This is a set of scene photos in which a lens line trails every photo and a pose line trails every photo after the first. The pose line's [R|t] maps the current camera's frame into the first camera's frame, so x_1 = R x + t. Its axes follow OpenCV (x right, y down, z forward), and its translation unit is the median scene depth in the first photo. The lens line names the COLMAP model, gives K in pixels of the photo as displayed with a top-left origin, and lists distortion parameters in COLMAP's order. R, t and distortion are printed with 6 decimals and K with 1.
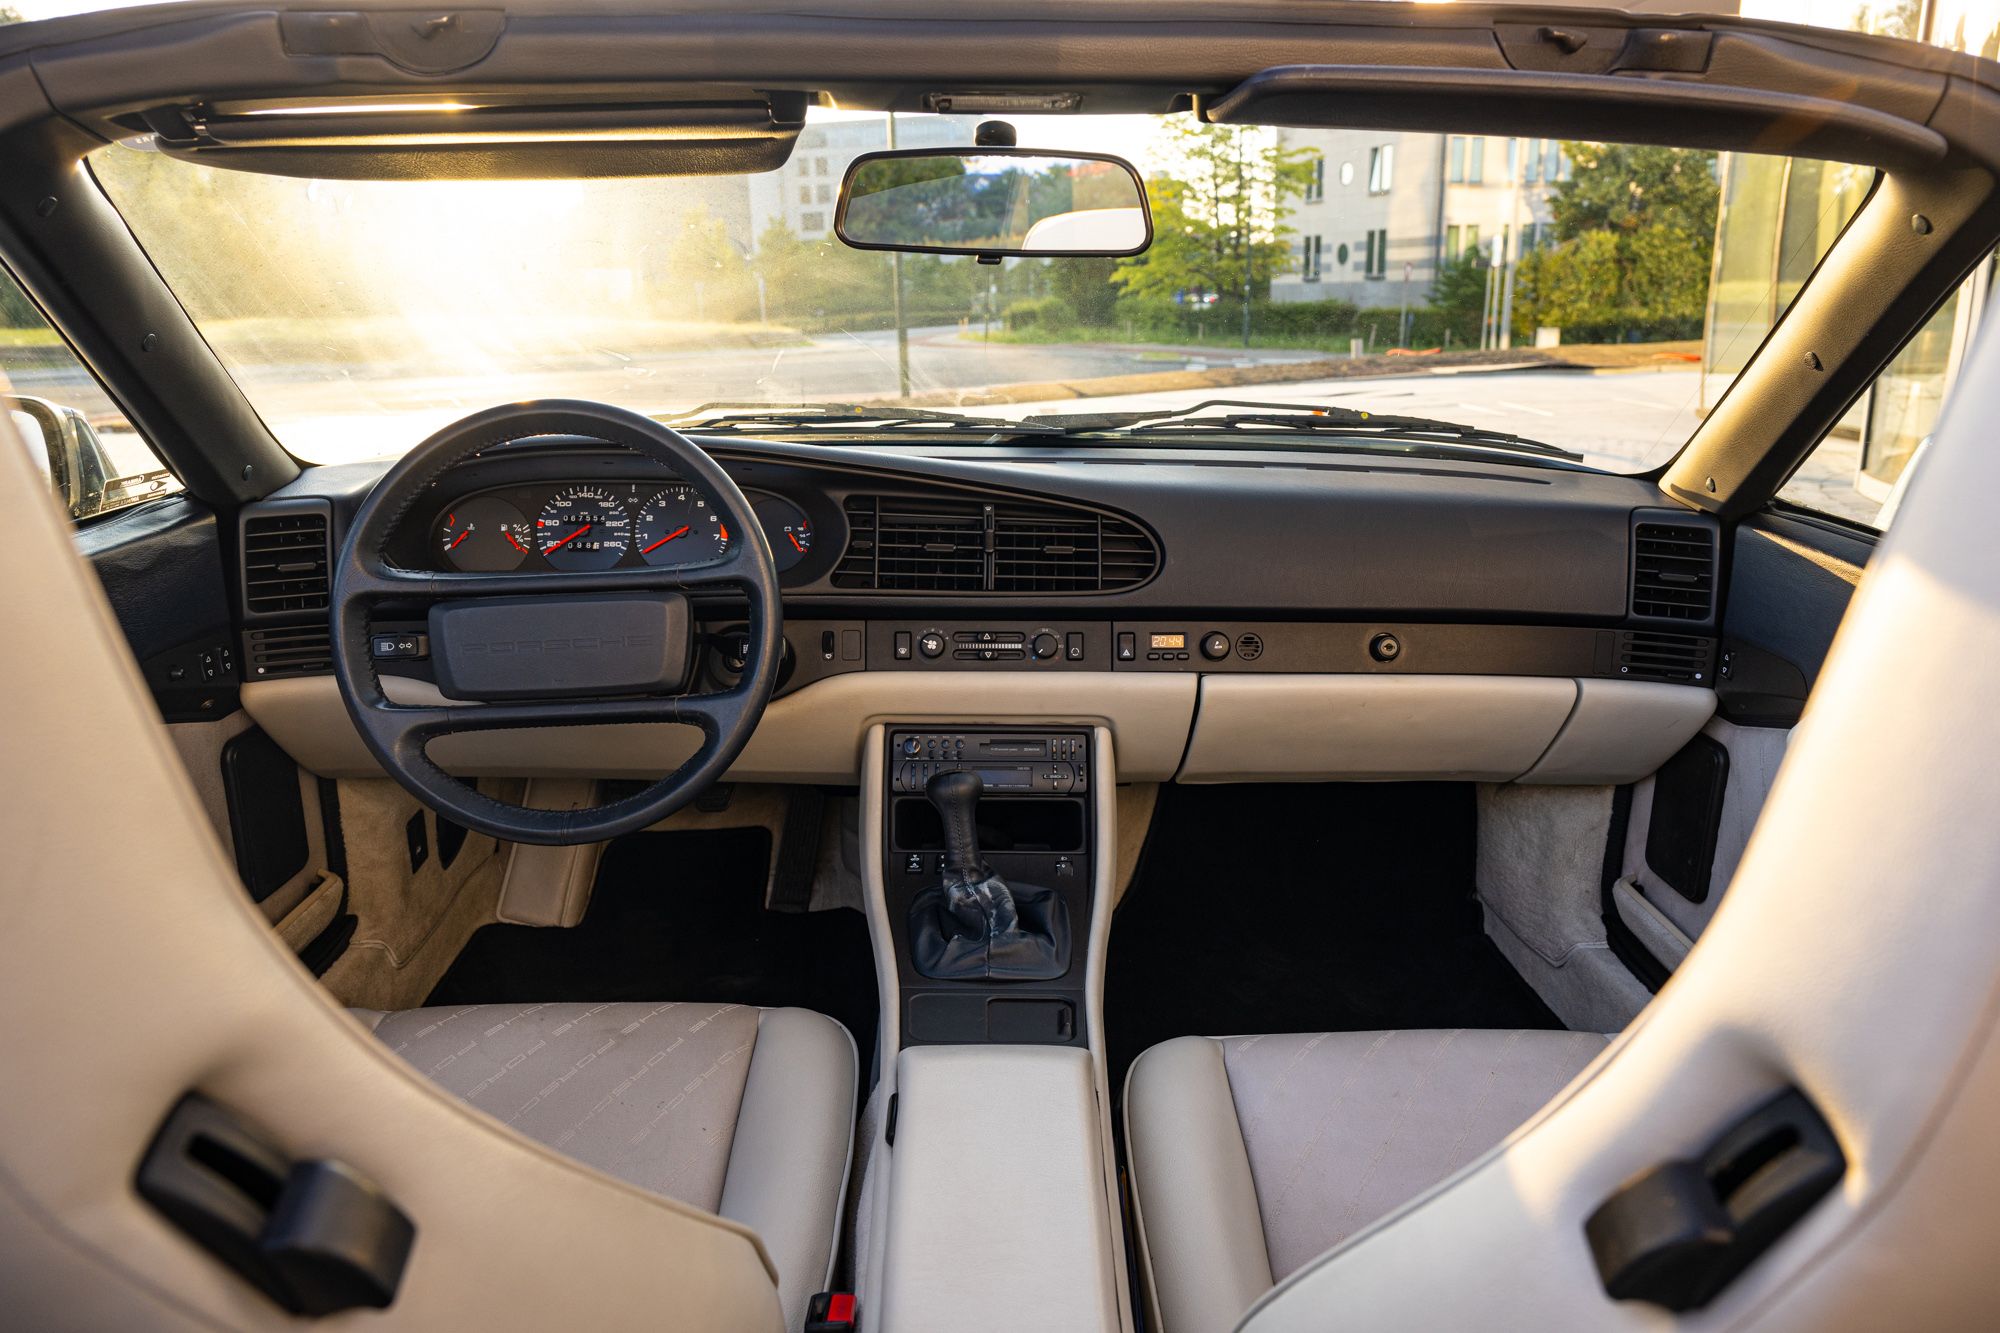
lens RADIAL K [[1339.2, 0, 1005.4], [0, 1339.2, 667.2], [0, 0, 1]] dist [0.004309, -0.002255]
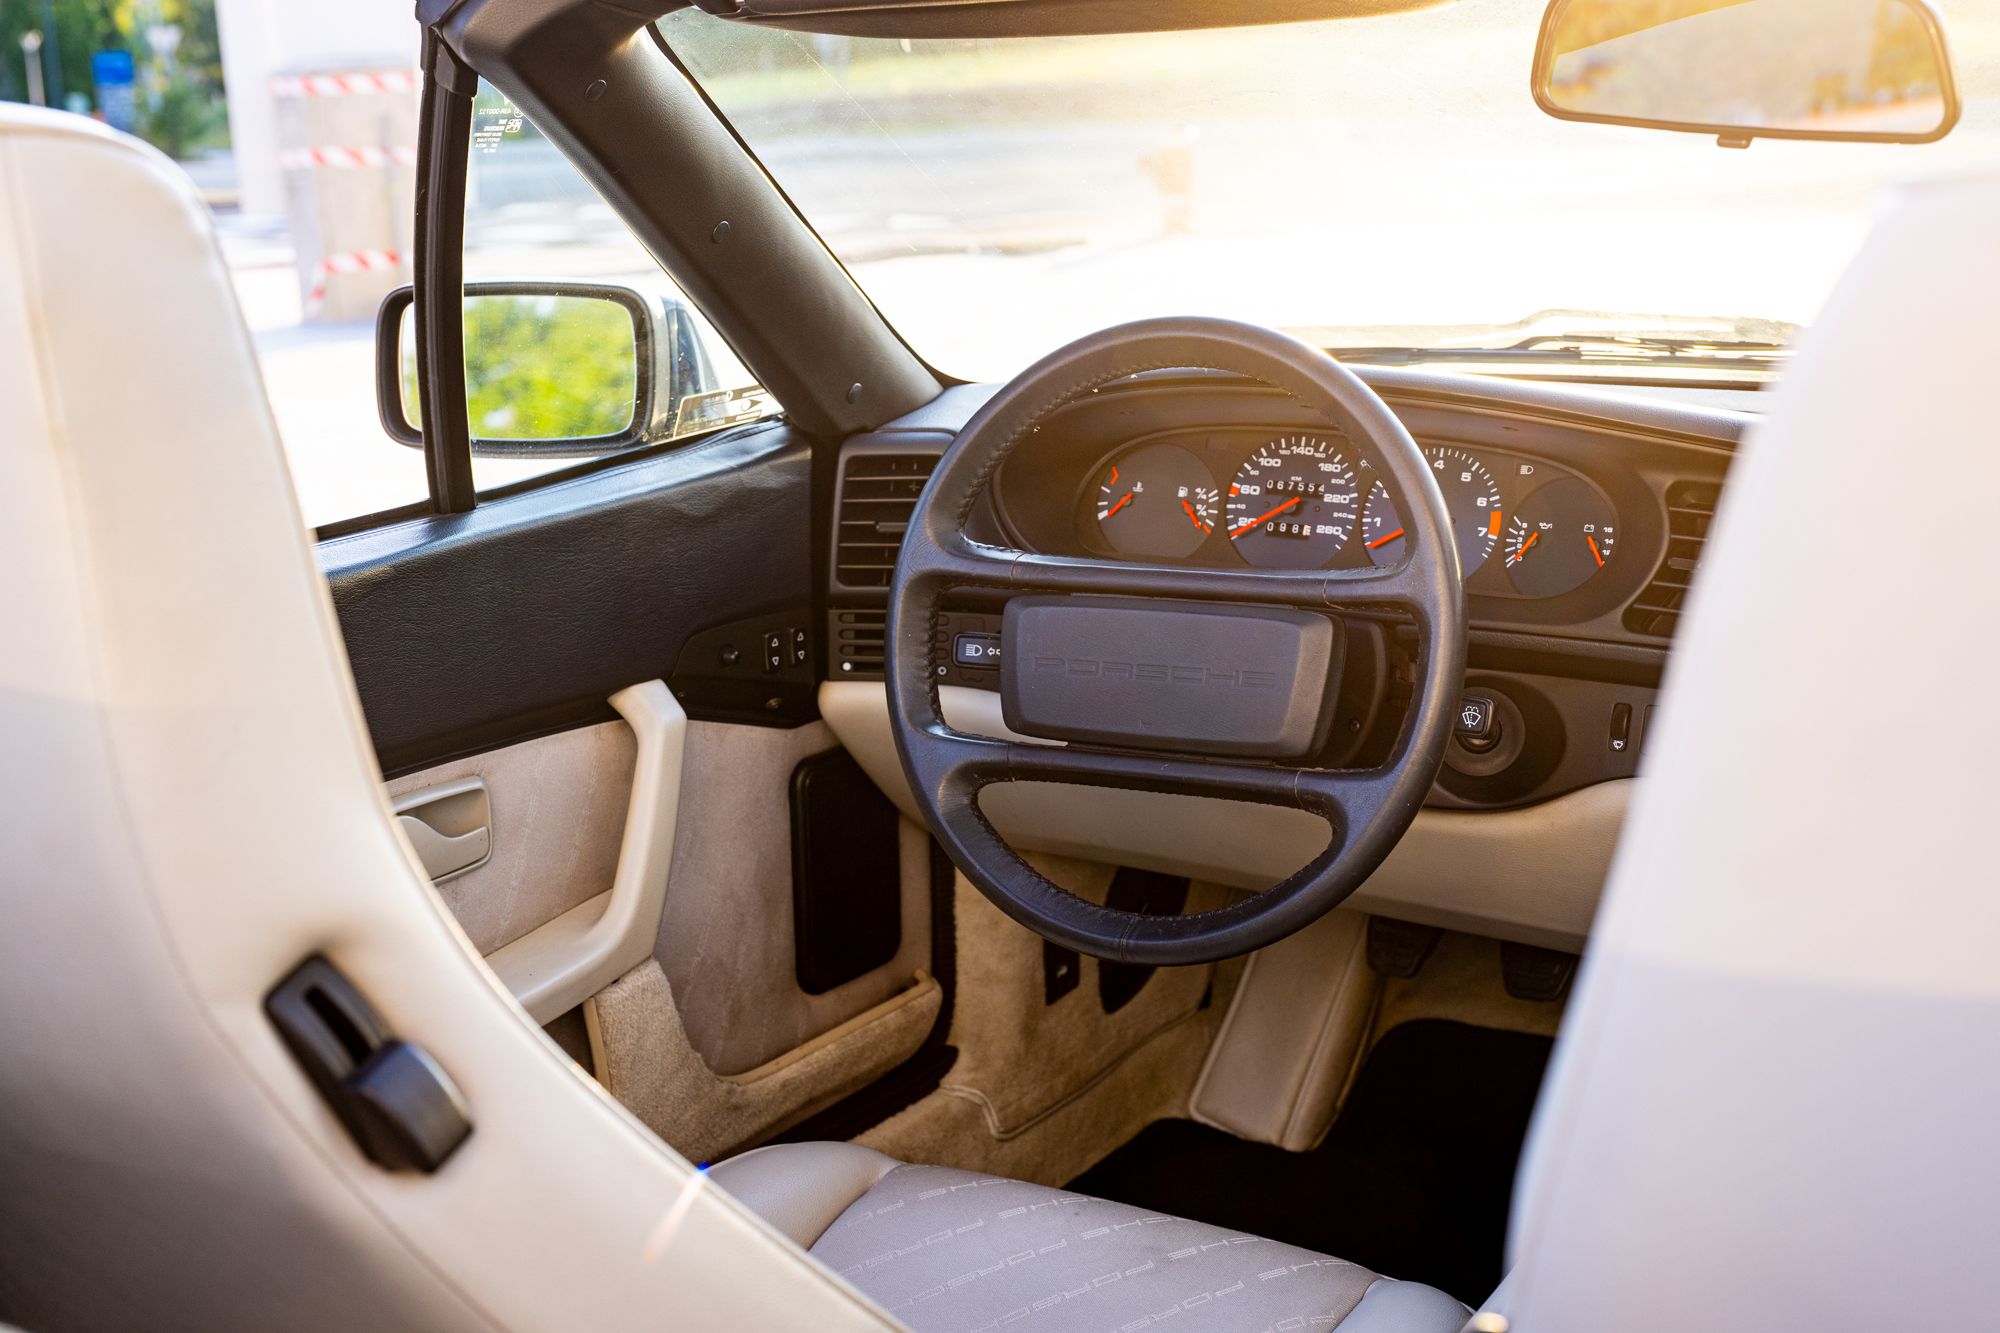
lens RADIAL K [[2936.2, 0, 999.9], [0, 2936.2, 669.1], [0, 0, 1]] dist [0.024432, 0.000000]
pose [[0.825175, 0.107042, -0.554643, 0.385580], [-0.127001, 0.991900, 0.002483, -0.010479], [0.550416, 0.068392, 0.832085, -0.261879]]
